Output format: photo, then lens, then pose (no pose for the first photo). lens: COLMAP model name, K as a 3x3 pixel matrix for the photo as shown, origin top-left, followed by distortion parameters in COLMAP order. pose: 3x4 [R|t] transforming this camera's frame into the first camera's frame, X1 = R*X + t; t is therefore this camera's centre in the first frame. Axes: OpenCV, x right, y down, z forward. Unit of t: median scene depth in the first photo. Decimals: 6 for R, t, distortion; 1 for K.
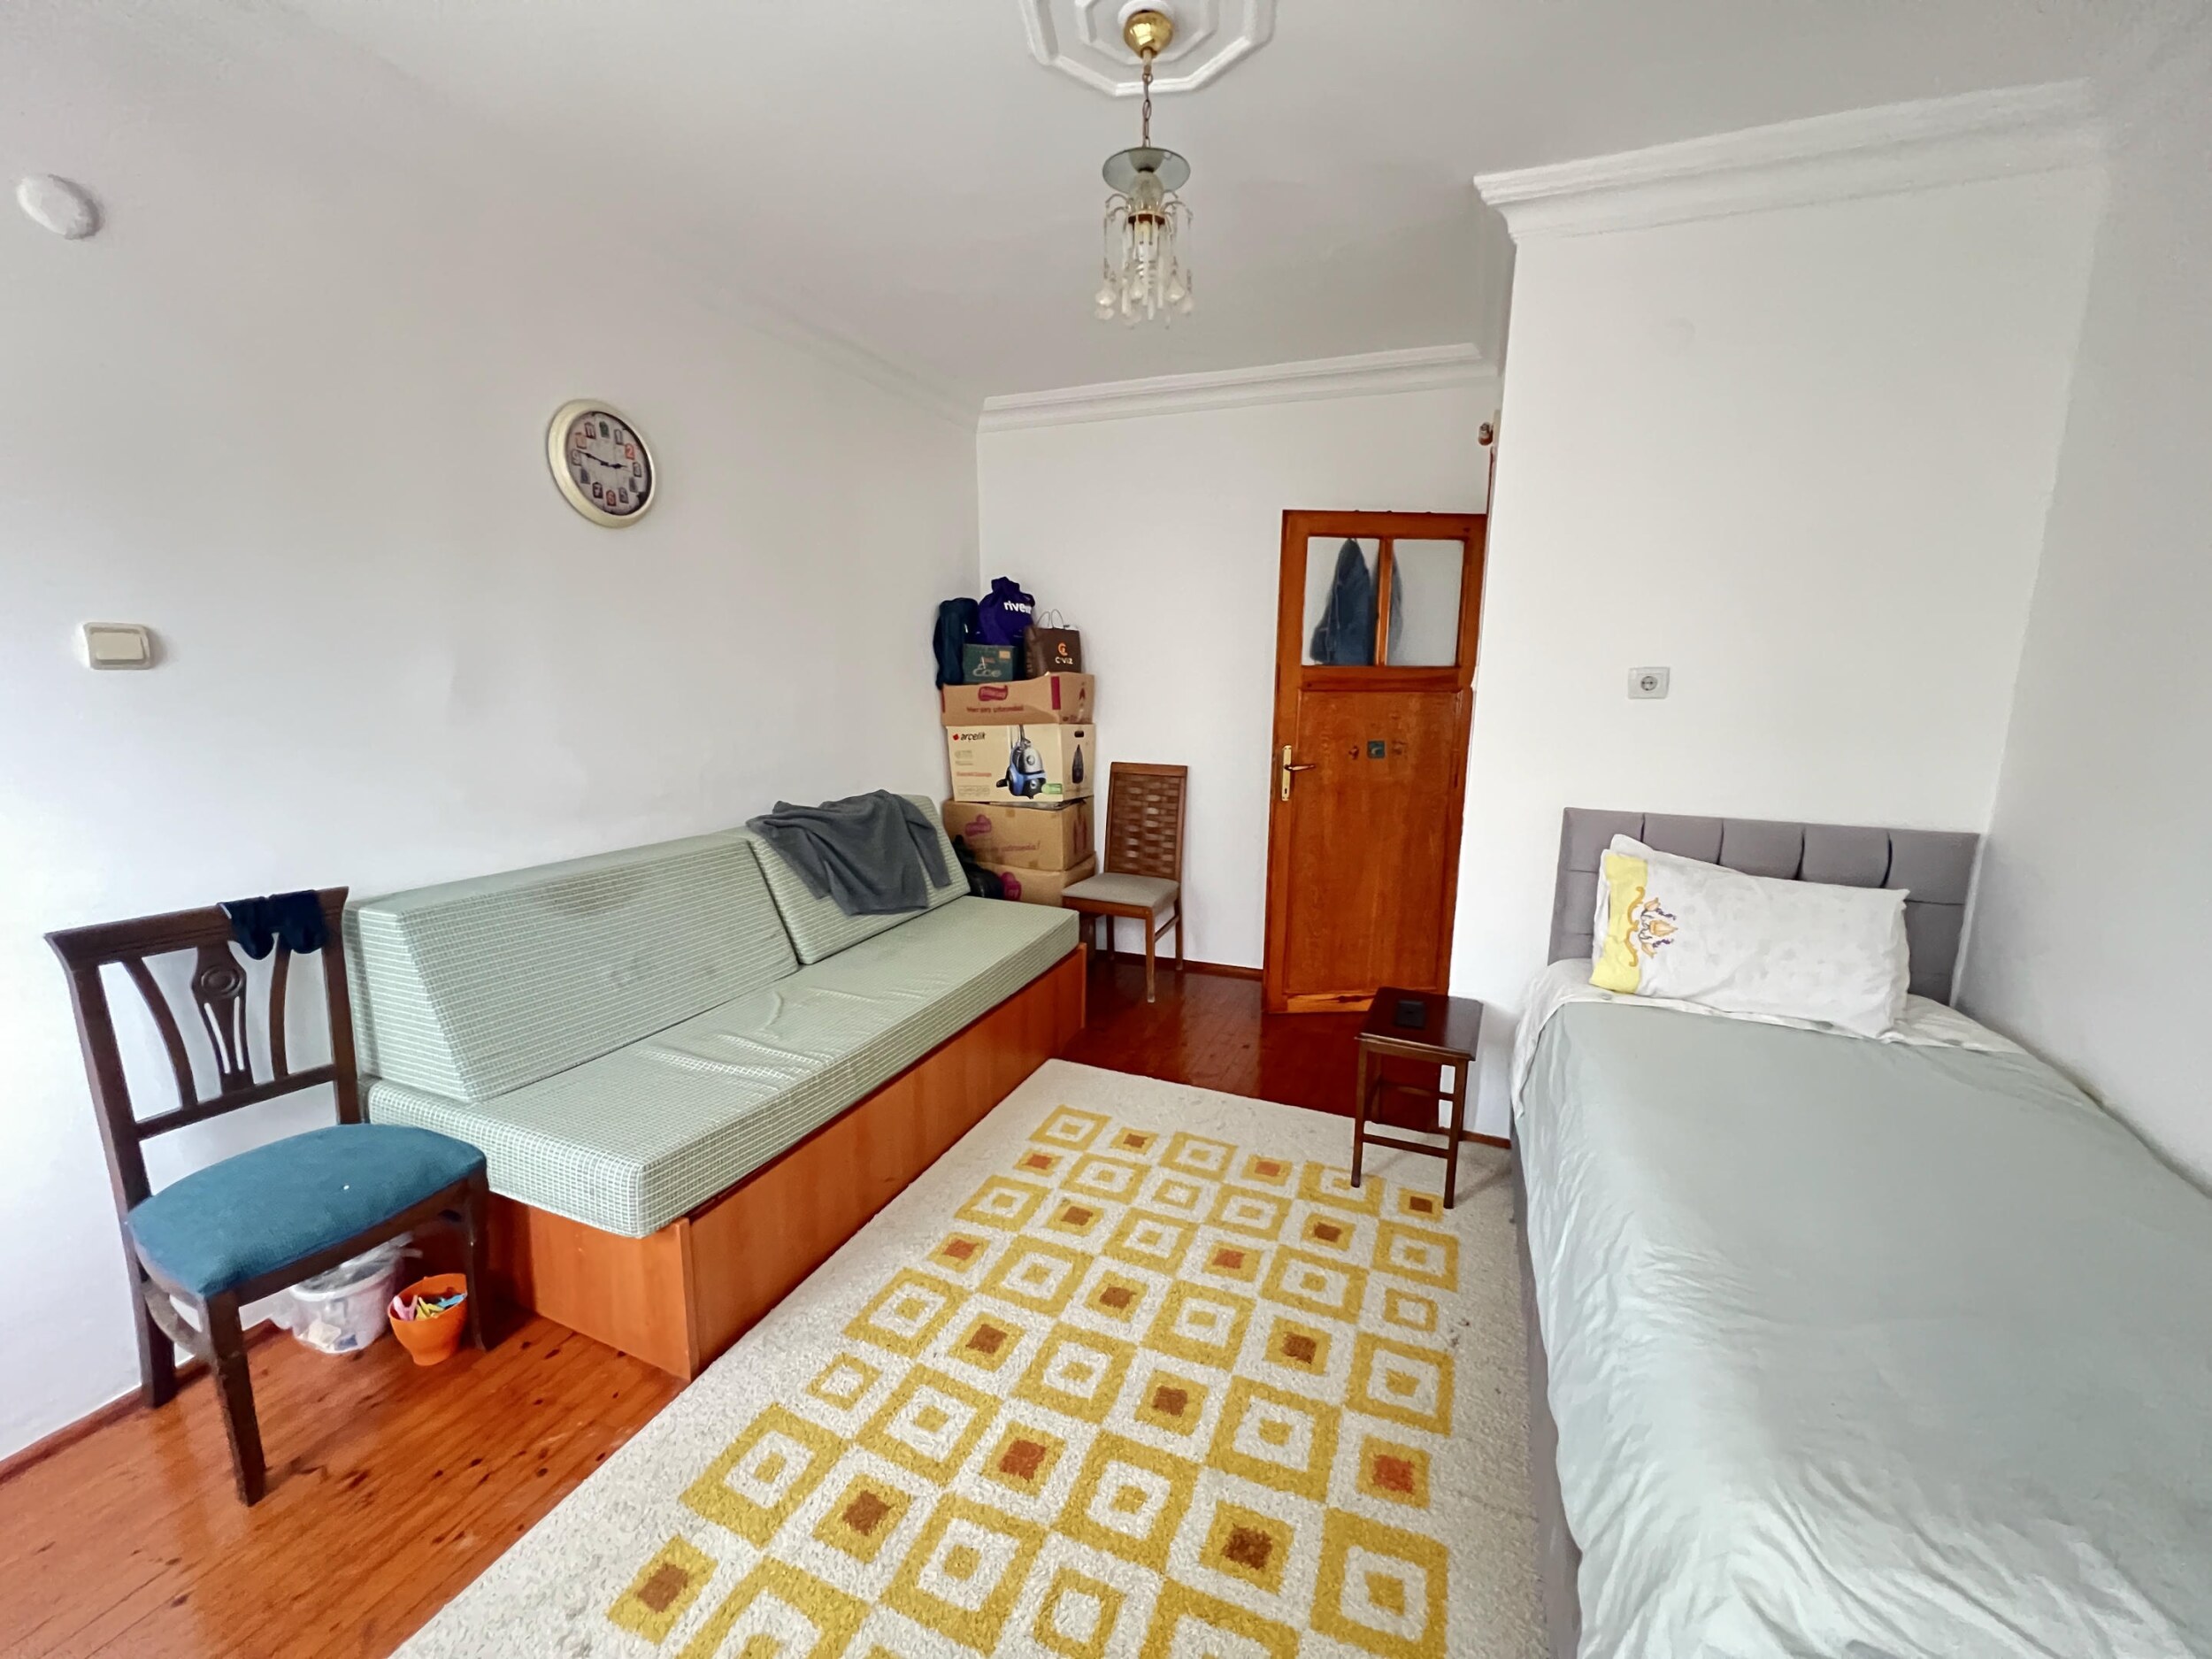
lens RADIAL K [[882.3, 0, 1108.1], [0, 882.3, 820.3], [0, 0, 1]] dist [0.000212, -0.000035]
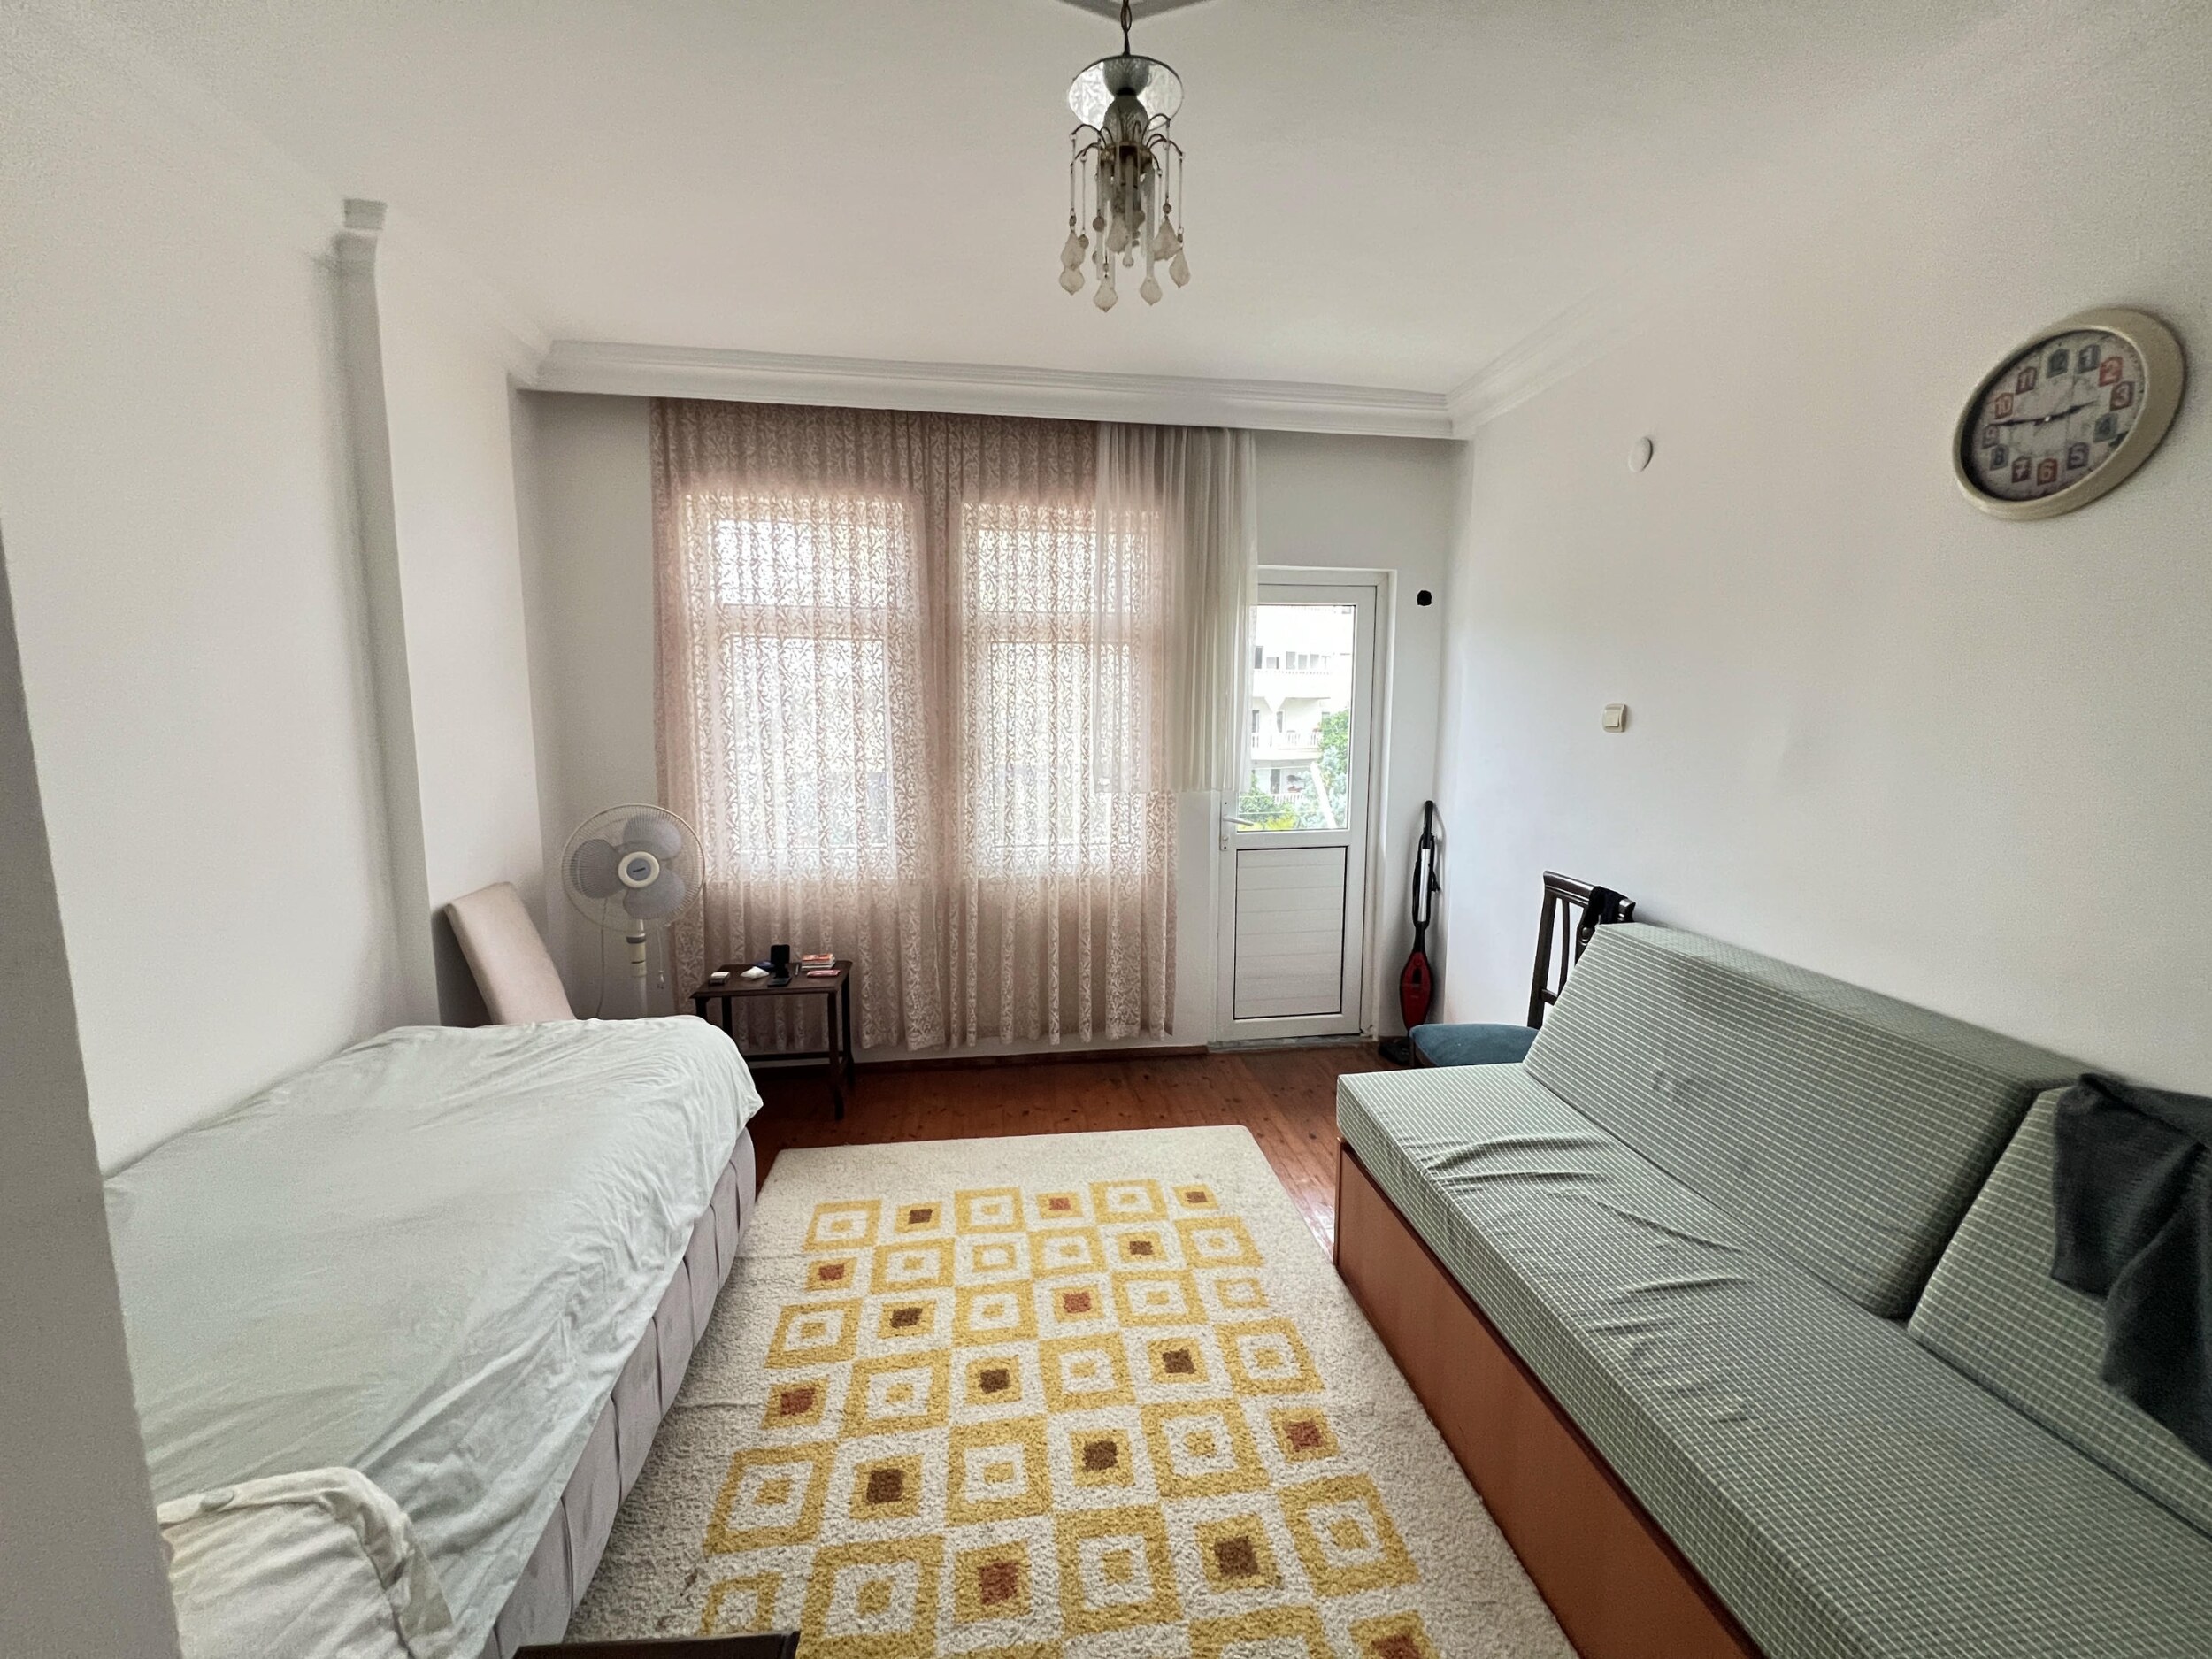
lens RADIAL K [[882.3, 0, 1108.3], [0, 882.3, 829.1], [0, 0, 1]] dist [0.000212, -0.000035]
pose [[-0.863636, 0.057671, -0.500806, 0.439591], [-0.095697, 0.956616, 0.275188, -0.313566], [0.494949, 0.285588, -0.820649, 1.686078]]
